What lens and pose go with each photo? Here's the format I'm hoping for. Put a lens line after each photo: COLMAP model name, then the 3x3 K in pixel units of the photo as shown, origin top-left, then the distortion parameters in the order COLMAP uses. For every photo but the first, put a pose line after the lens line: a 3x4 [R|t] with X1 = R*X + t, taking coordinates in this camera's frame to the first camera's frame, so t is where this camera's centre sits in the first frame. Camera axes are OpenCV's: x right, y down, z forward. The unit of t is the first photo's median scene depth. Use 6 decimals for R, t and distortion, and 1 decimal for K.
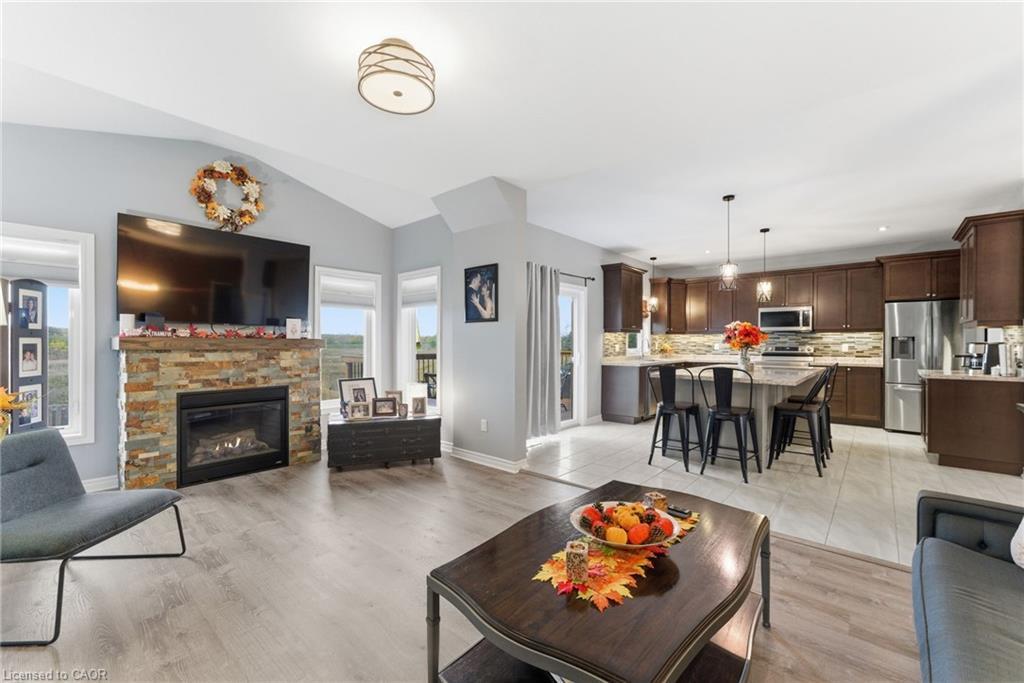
lens RADIAL K [[425.4, 0, 516.9], [0, 425.4, 343.3], [0, 0, 1]] dist [-0.001932, -0.000267]
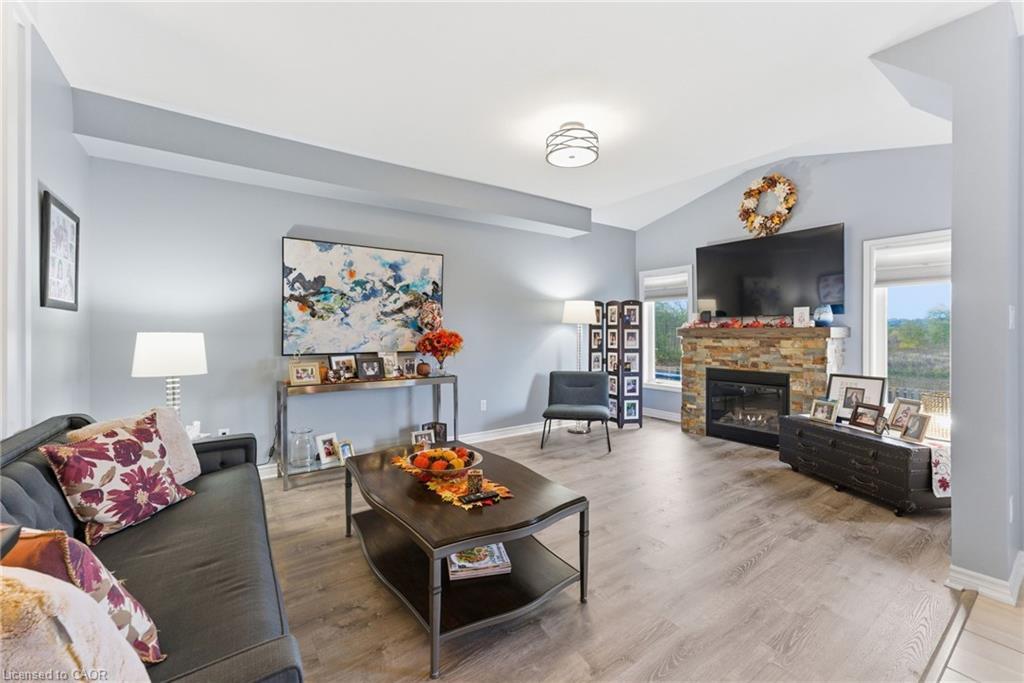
lens RADIAL K [[425.4, 0, 513.6], [0, 425.4, 332.0], [0, 0, 1]] dist [-0.001932, -0.000267]
pose [[-0.236080, -0.000940, -0.971733, 0.652228], [-0.001341, 0.999999, -0.000642, 0.001405], [0.971733, 0.001151, -0.236081, 0.647082]]
